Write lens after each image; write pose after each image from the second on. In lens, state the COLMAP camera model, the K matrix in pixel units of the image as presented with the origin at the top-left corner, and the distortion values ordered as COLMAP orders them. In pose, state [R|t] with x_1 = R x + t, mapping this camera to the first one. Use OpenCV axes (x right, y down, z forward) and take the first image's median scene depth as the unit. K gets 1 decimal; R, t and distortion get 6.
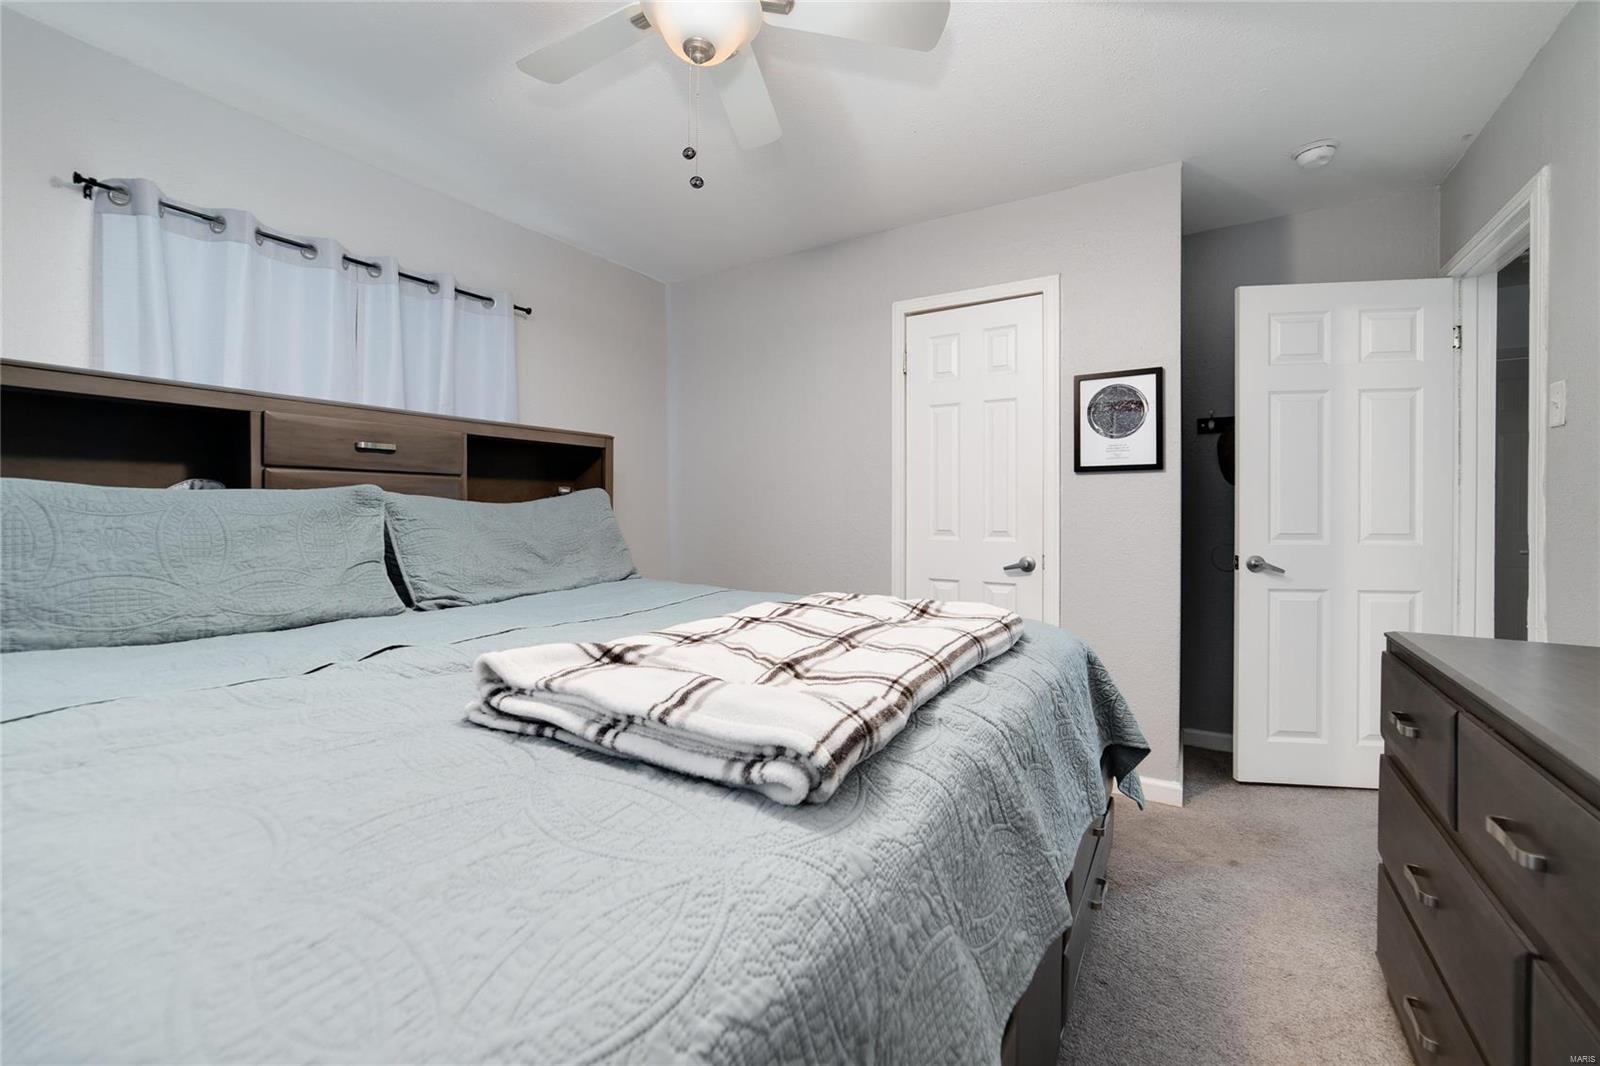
lens RADIAL K [[623.6, 0, 805.1], [0, 623.6, 519.1], [0, 0, 1]] dist [-0.016668, 0.003875]
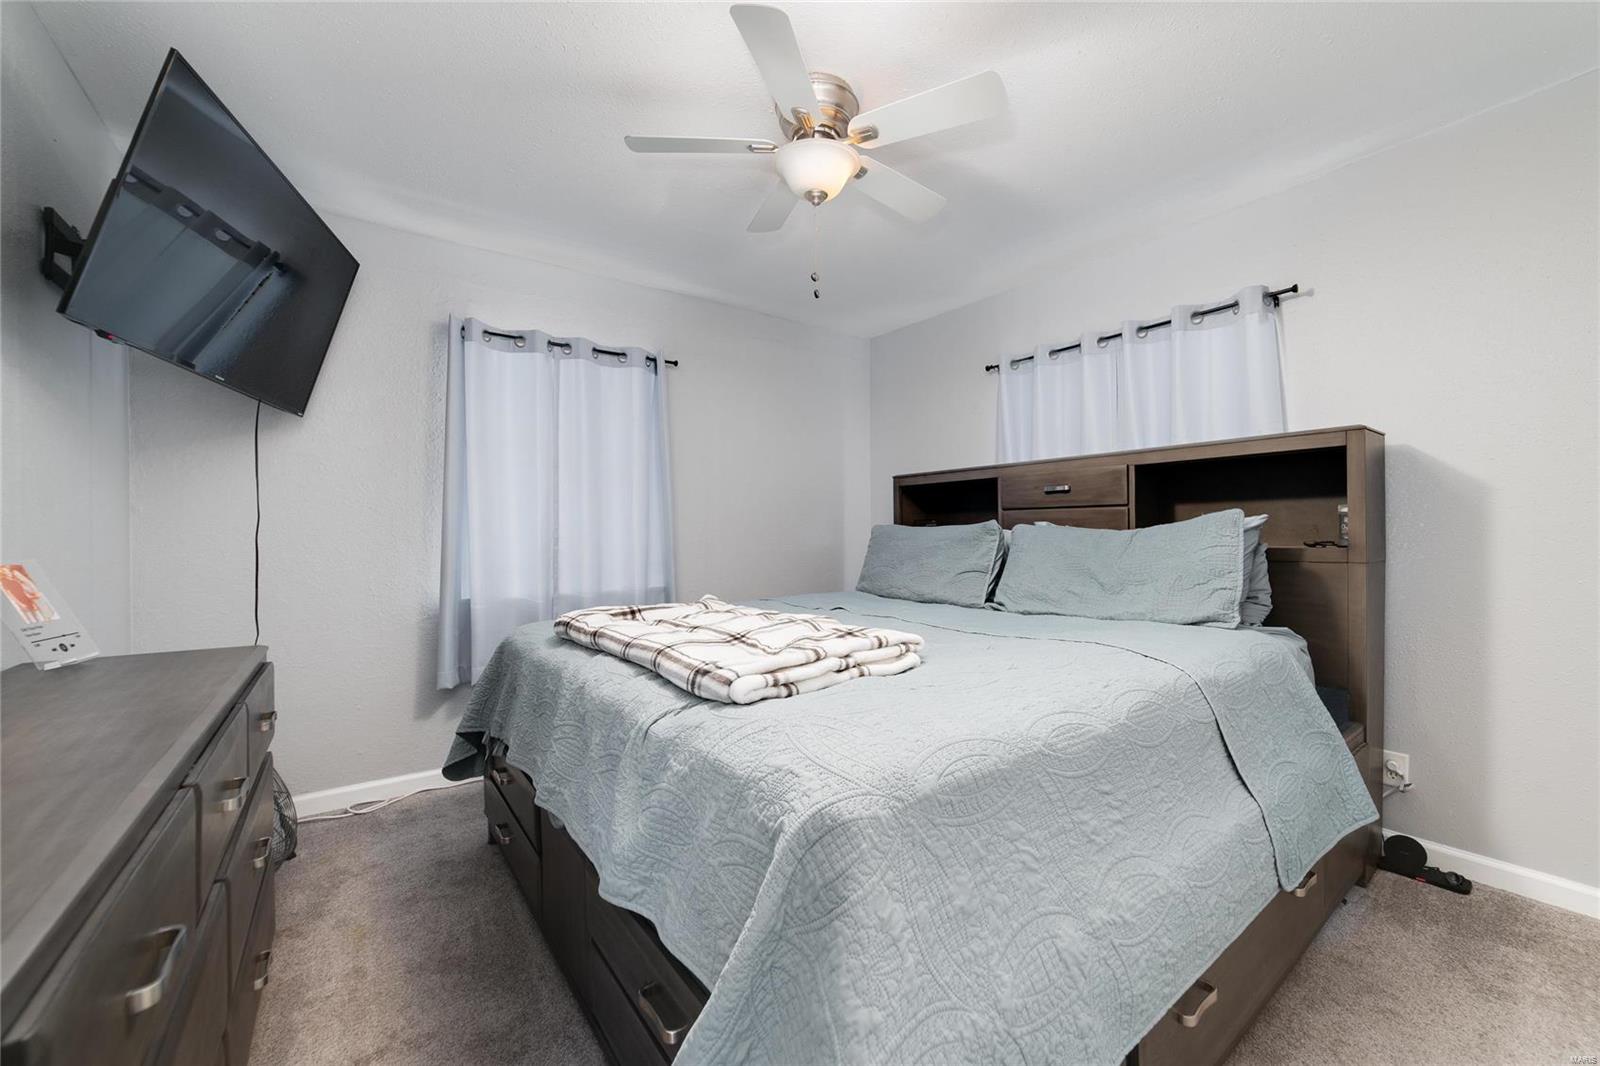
lens RADIAL K [[623.6, 0, 804.8], [0, 623.6, 534.7], [0, 0, 1]] dist [-0.016668, 0.003875]
pose [[-0.349001, -0.007186, -0.937095, 0.732774], [-0.013784, 0.999902, -0.002534, -0.009497], [0.937021, 0.012033, -0.349066, 0.967074]]
